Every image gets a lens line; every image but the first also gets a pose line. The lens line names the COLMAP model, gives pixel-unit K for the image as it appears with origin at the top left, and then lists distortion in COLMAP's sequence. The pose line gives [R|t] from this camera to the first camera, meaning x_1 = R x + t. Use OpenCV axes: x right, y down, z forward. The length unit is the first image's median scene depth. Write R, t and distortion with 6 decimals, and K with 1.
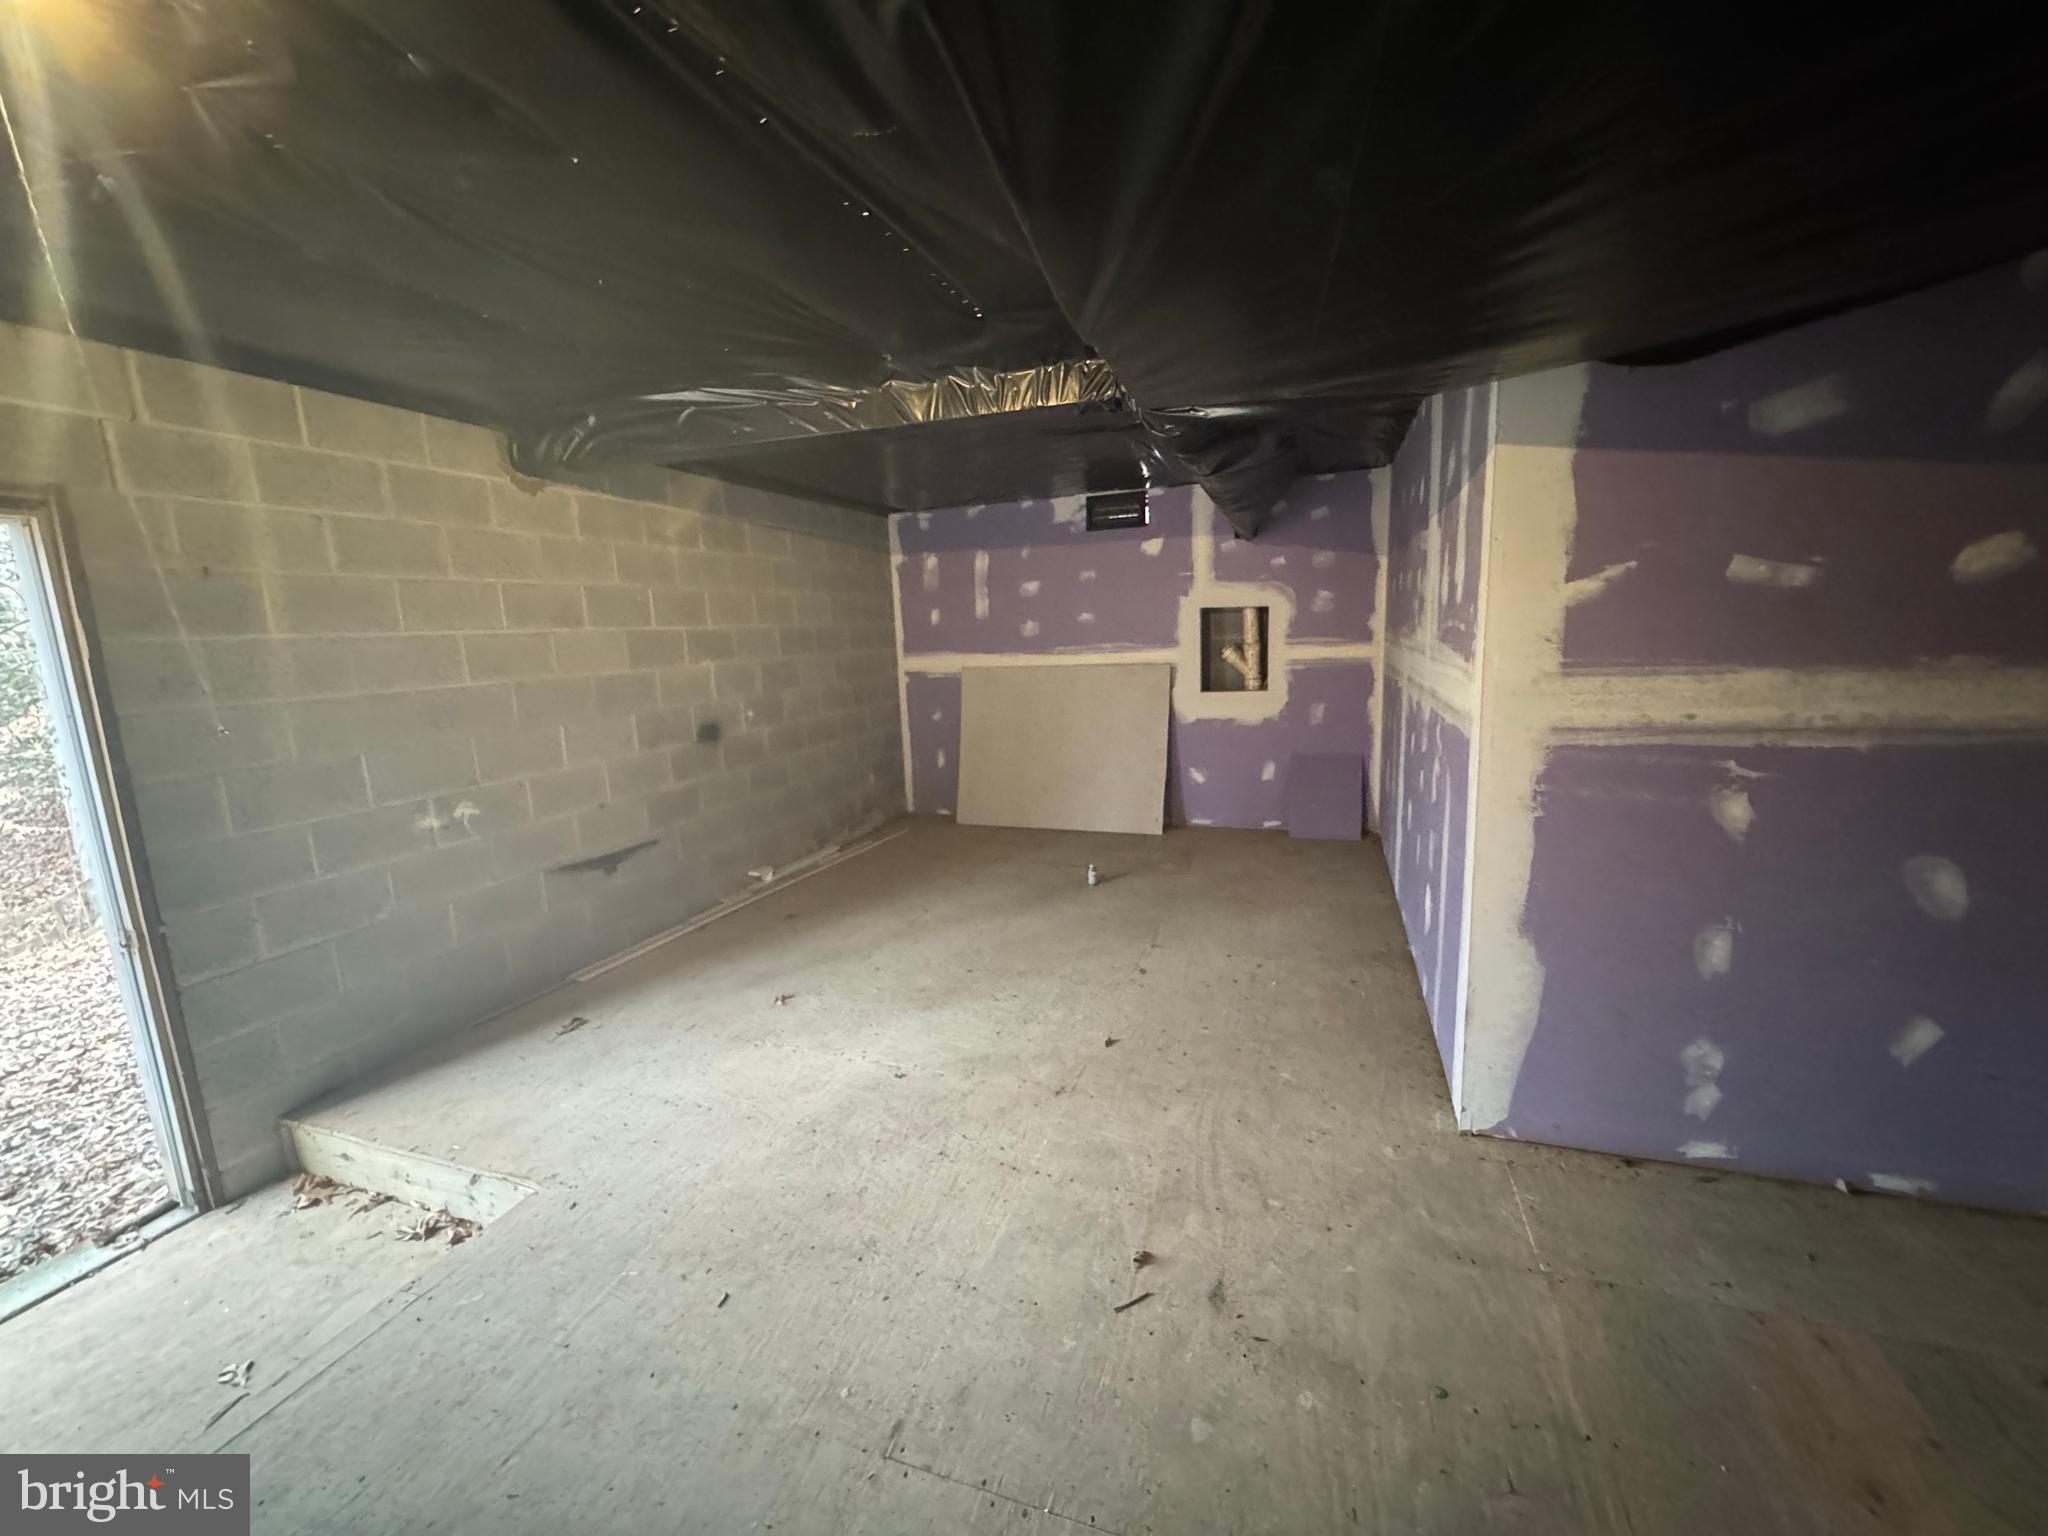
lens RADIAL K [[814.7, 0, 1022.2], [0, 814.7, 761.5], [0, 0, 1]] dist [-0.001100, 0.000903]
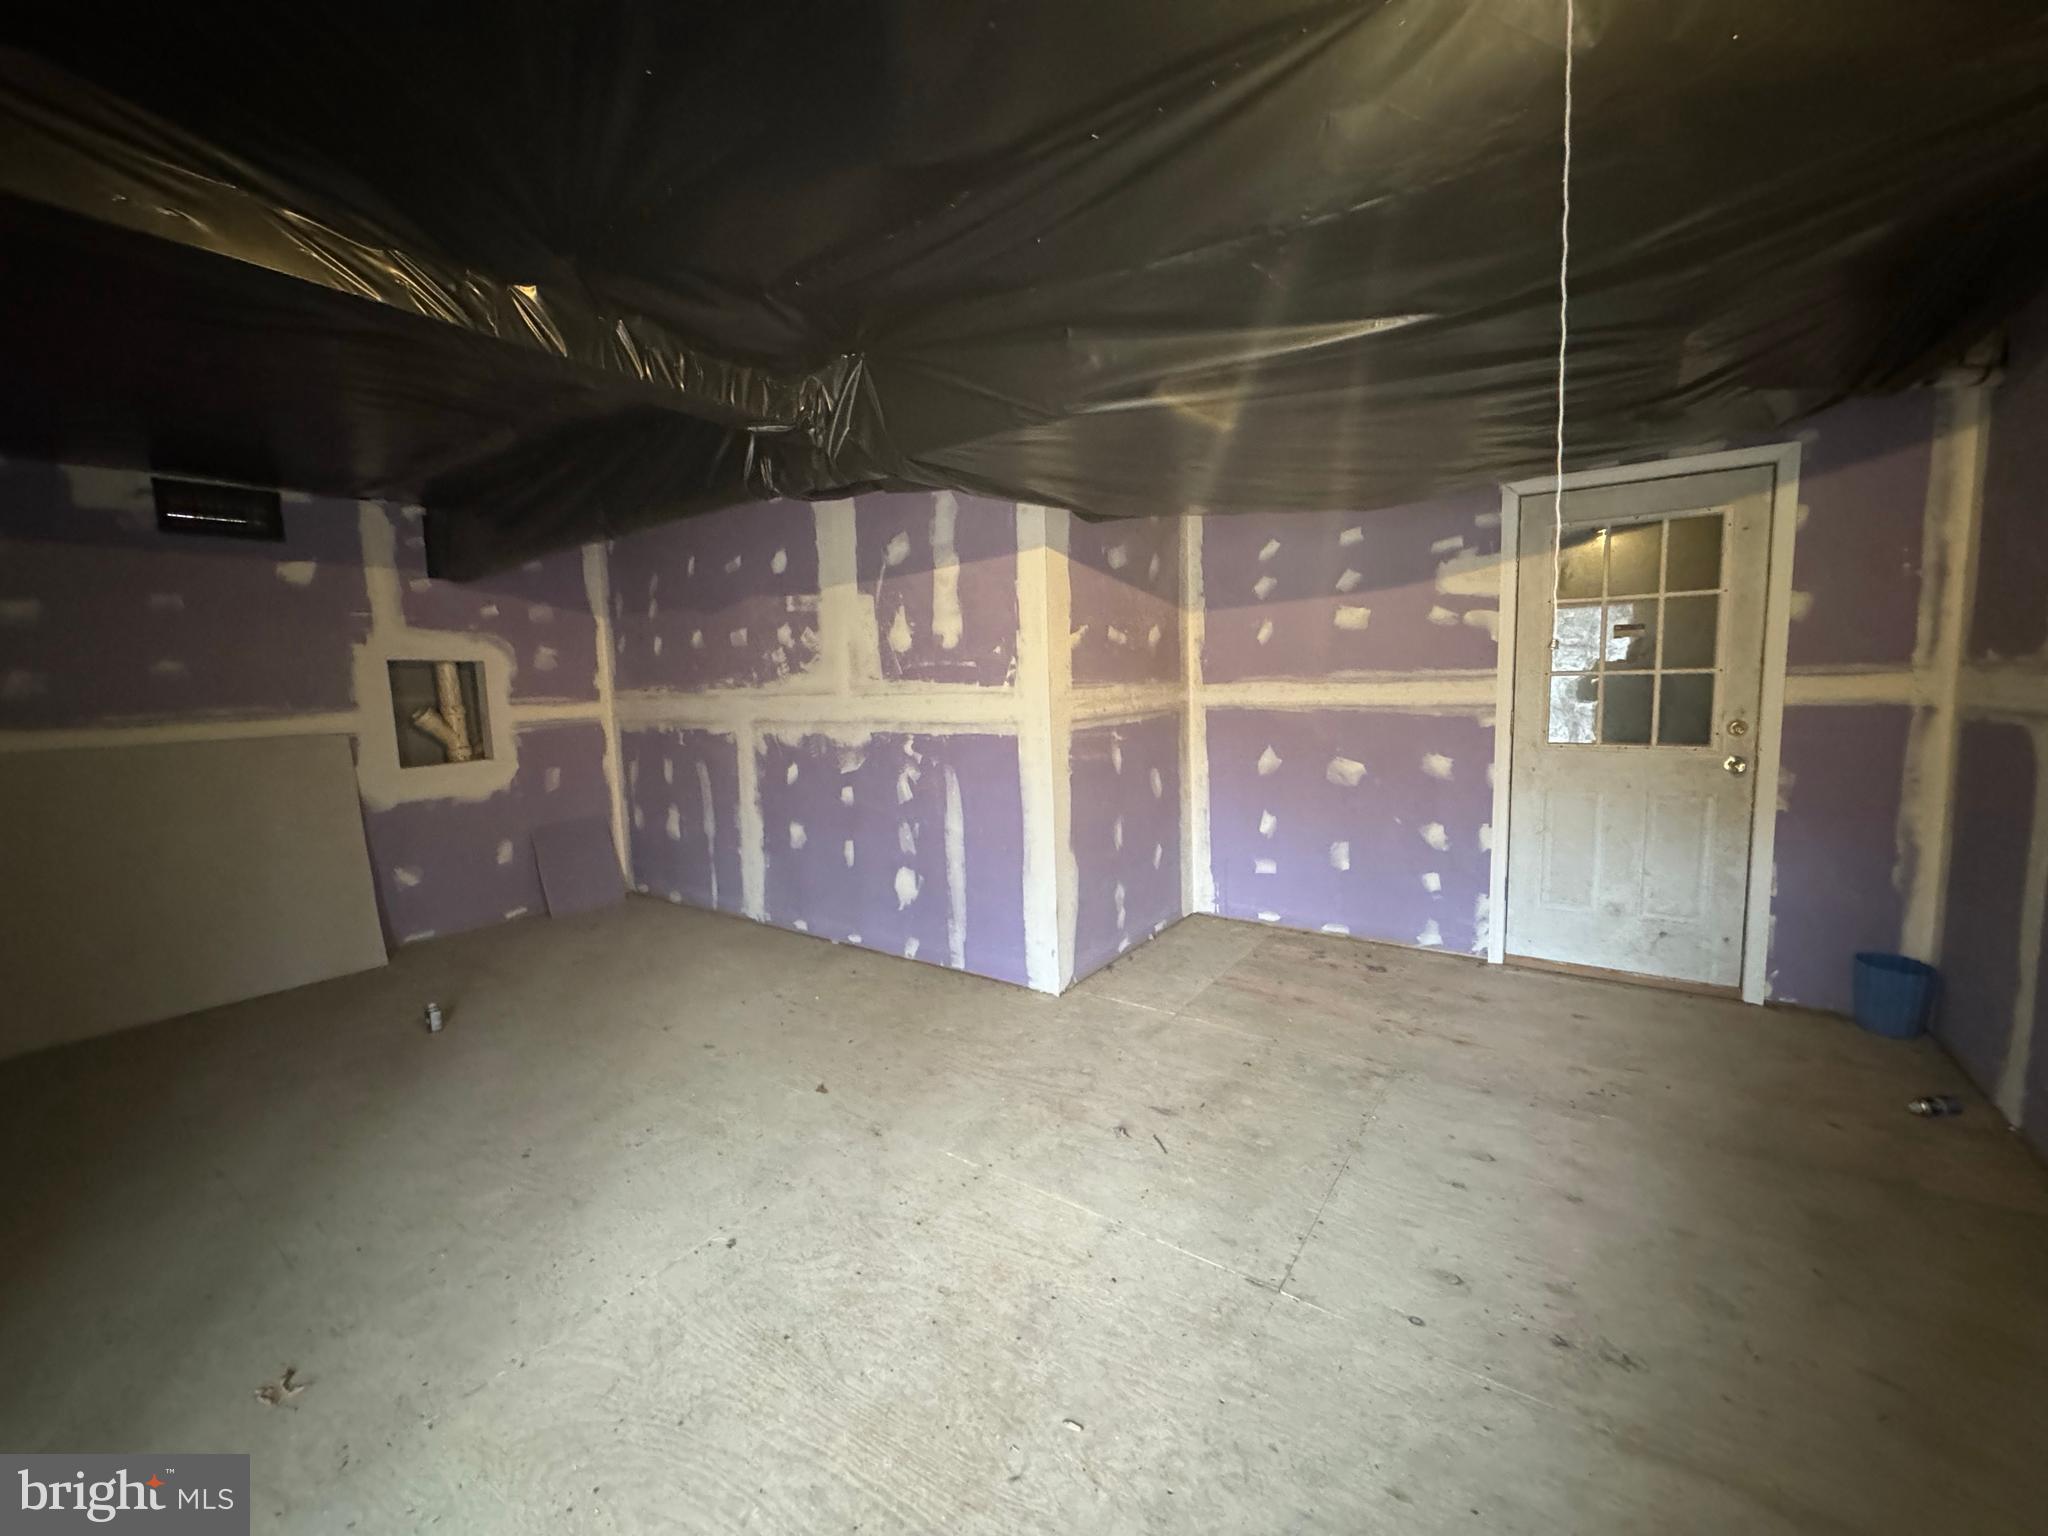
lens RADIAL K [[814.7, 0, 1022.2], [0, 814.7, 761.5], [0, 0, 1]] dist [-0.001100, 0.000903]
pose [[0.282242, -0.070796, 0.956727, -0.811212], [0.177077, 0.983982, 0.020574, -0.008505], [-0.942859, 0.163608, 0.290258, 0.516094]]
